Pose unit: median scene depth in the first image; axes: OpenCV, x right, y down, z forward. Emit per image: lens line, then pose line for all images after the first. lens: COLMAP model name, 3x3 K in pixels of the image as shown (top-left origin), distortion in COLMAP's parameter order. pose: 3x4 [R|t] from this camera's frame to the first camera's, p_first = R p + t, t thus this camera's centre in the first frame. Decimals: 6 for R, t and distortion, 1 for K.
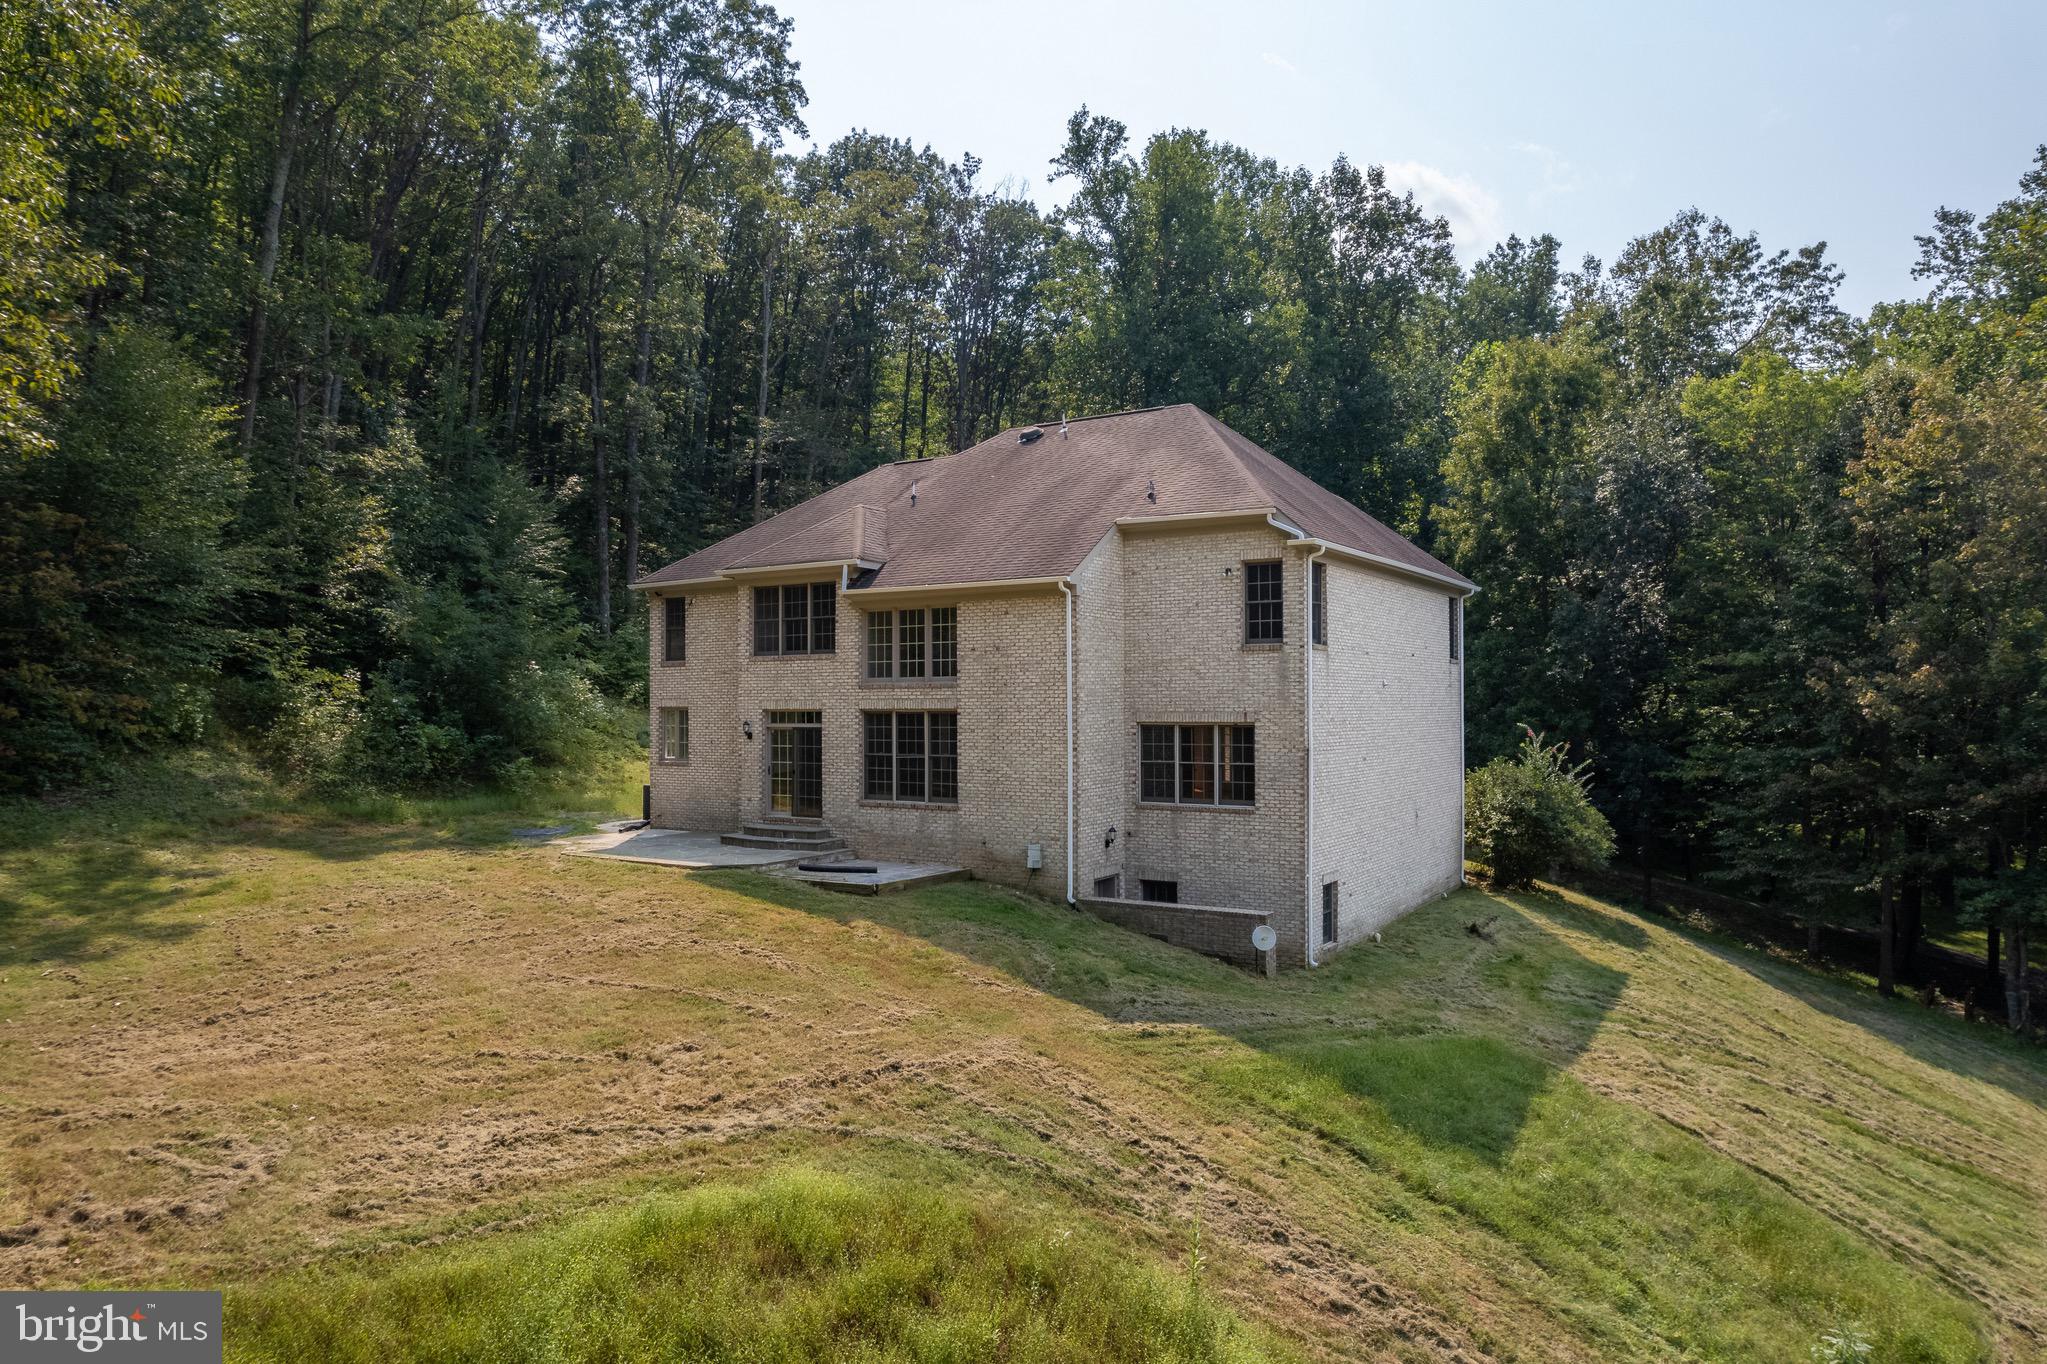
lens RADIAL K [[1317.3, 0, 1036.0], [0, 1317.3, 690.4], [0, 0, 1]] dist [-0.066748, 0.067241]
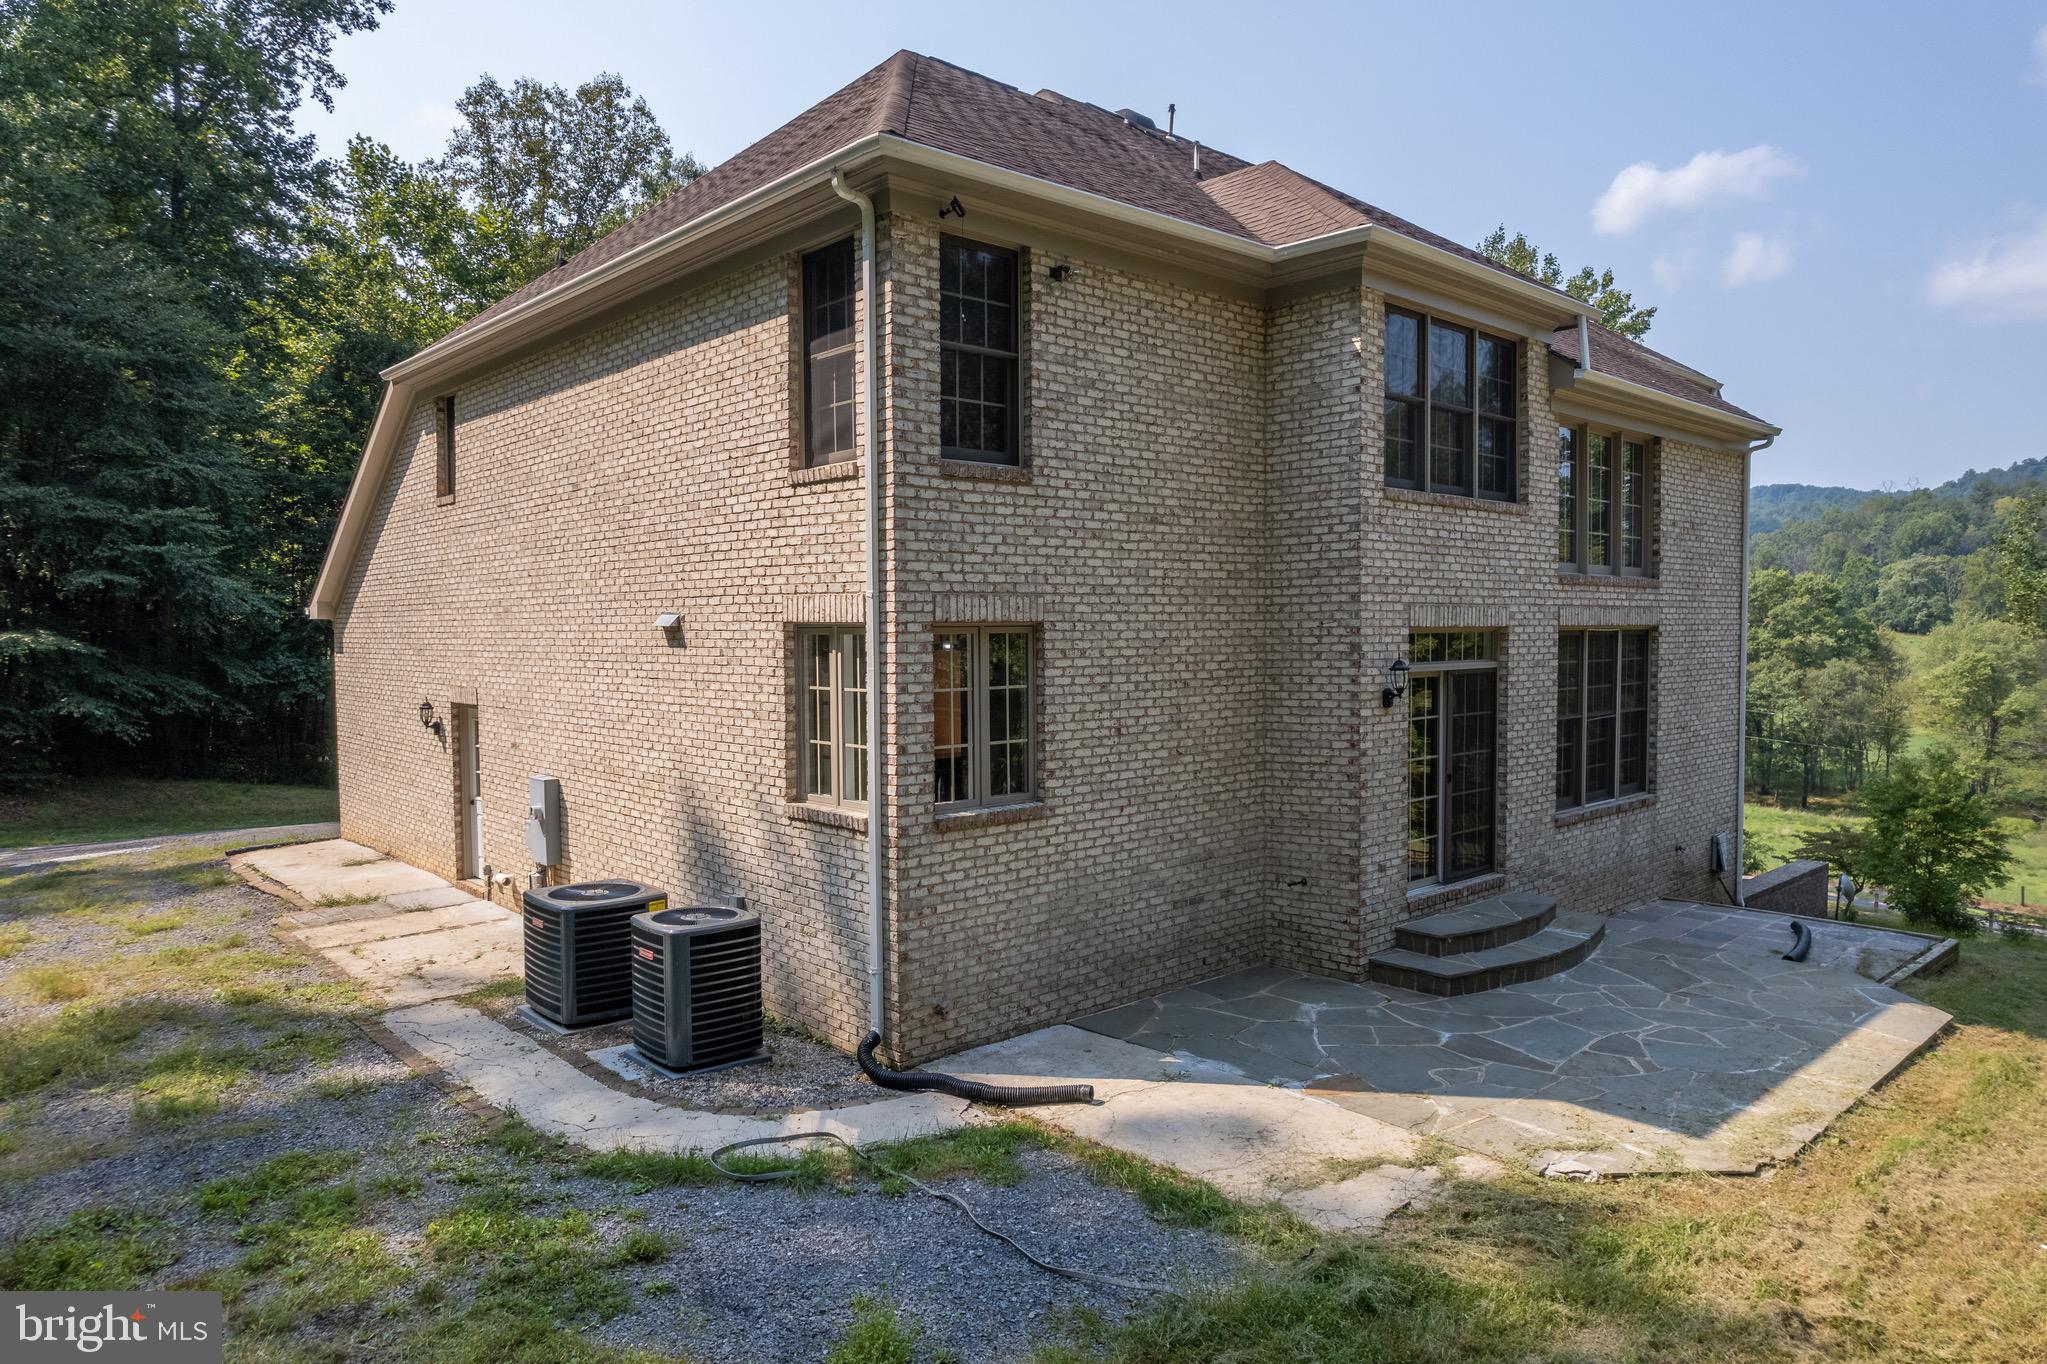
lens RADIAL K [[1317.3, 0, 1036.0], [0, 1317.3, 690.4], [0, 0, 1]] dist [-0.066748, 0.067241]
pose [[0.251572, -0.042415, 0.966909, -0.644138], [-0.001027, 0.999027, 0.044091, 0.017024], [-0.967838, -0.012085, 0.251284, 1.069129]]
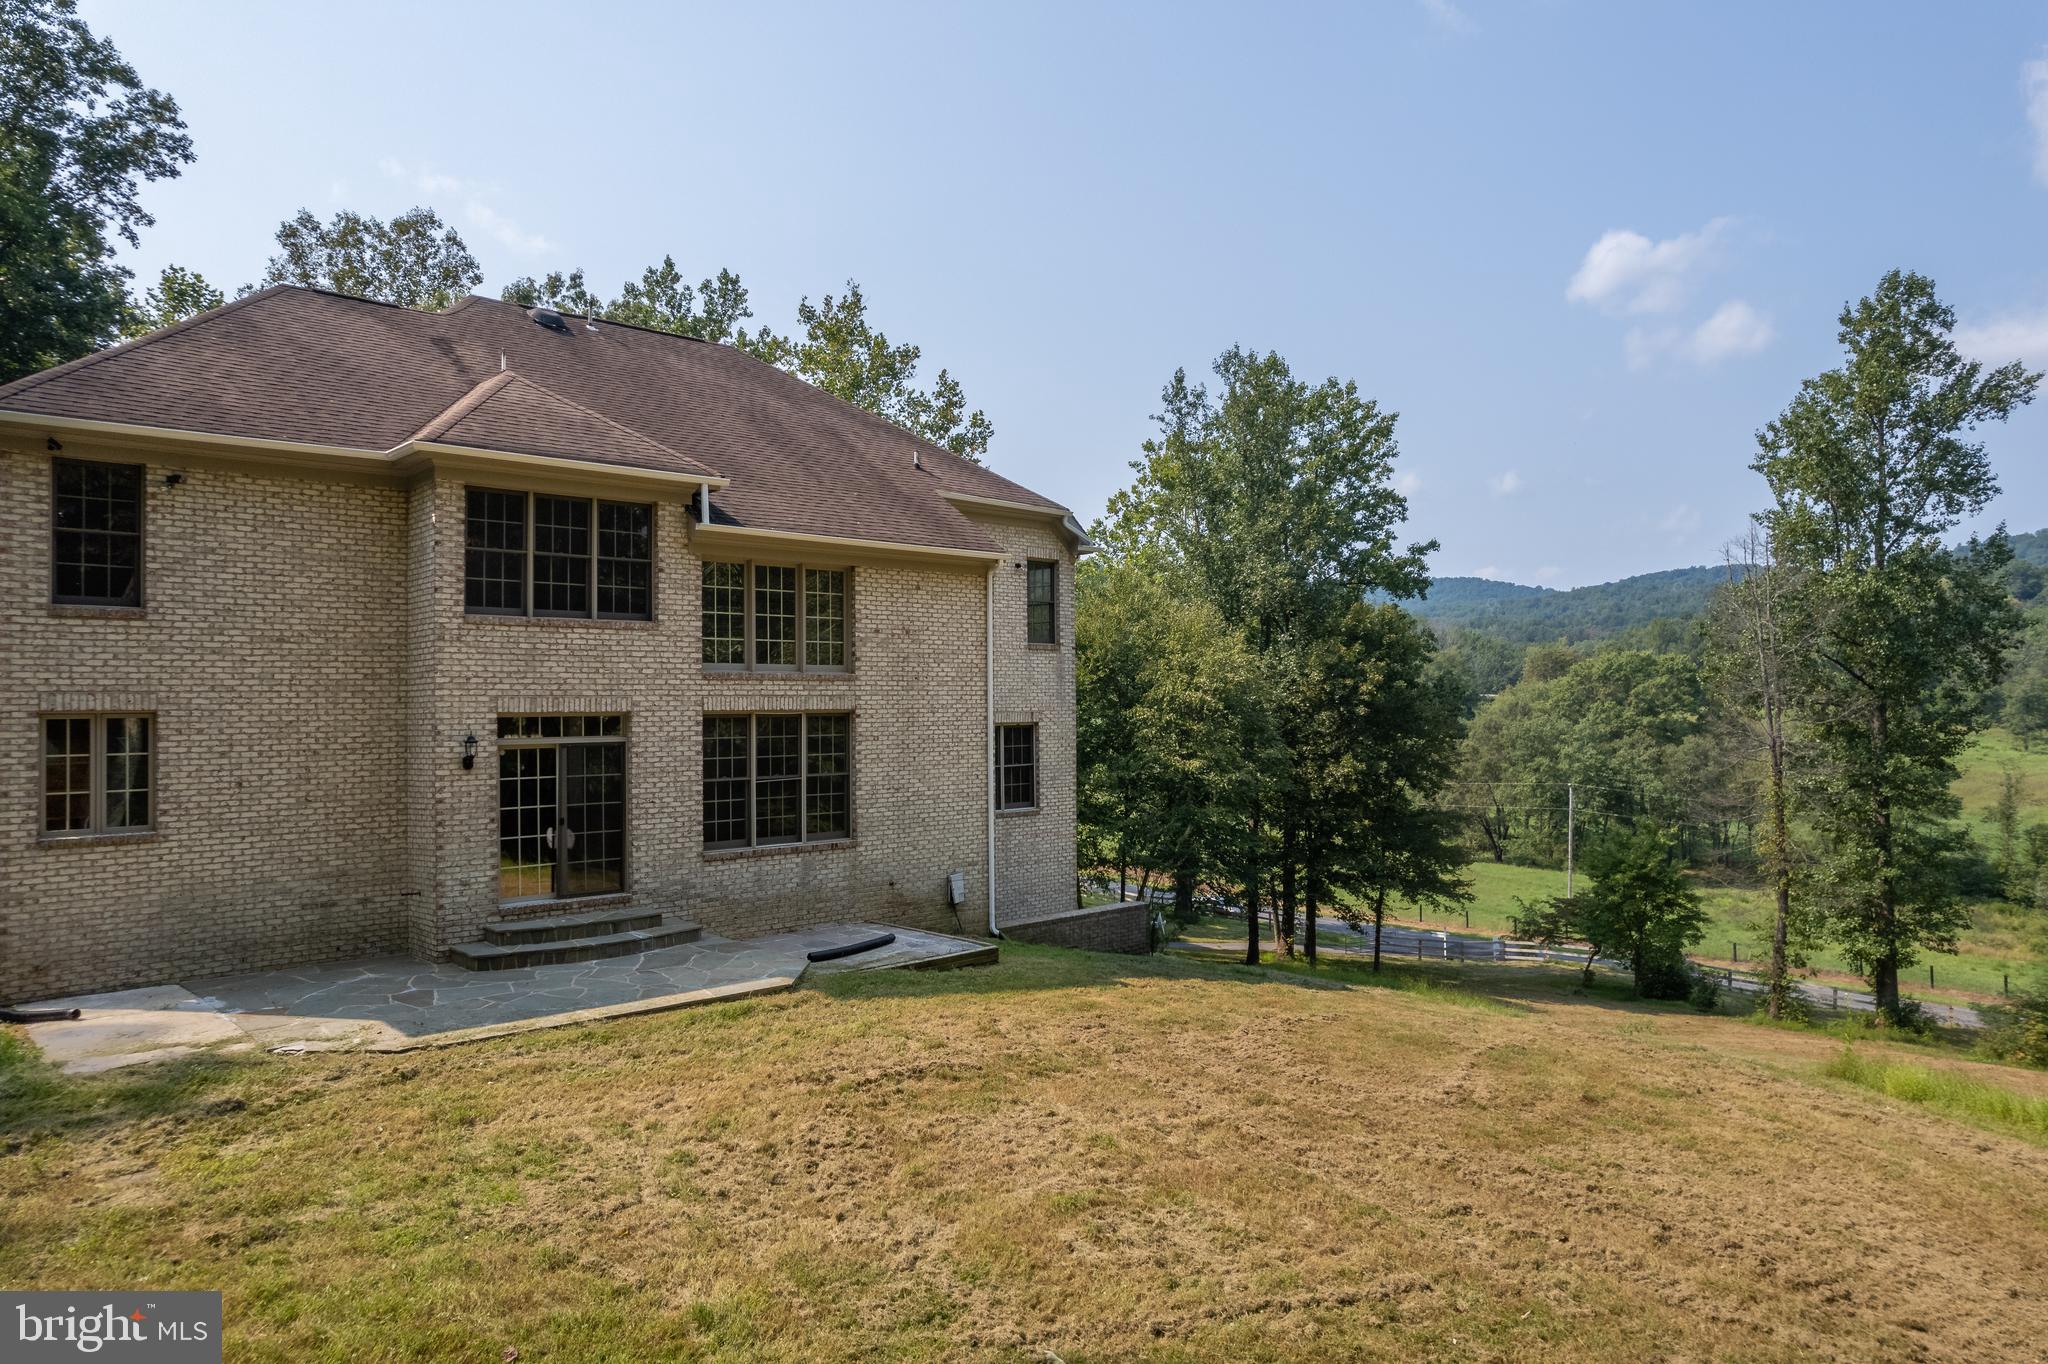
lens RADIAL K [[1317.9, 0, 1036.6], [0, 1317.9, 690.4], [0, 0, 1]] dist [-0.066748, 0.067241]
pose [[0.236819, 0.015307, 0.971433, -0.723098], [-0.000168, 0.999877, -0.015715, 0.014354], [-0.971554, 0.003559, 0.236792, 0.693709]]
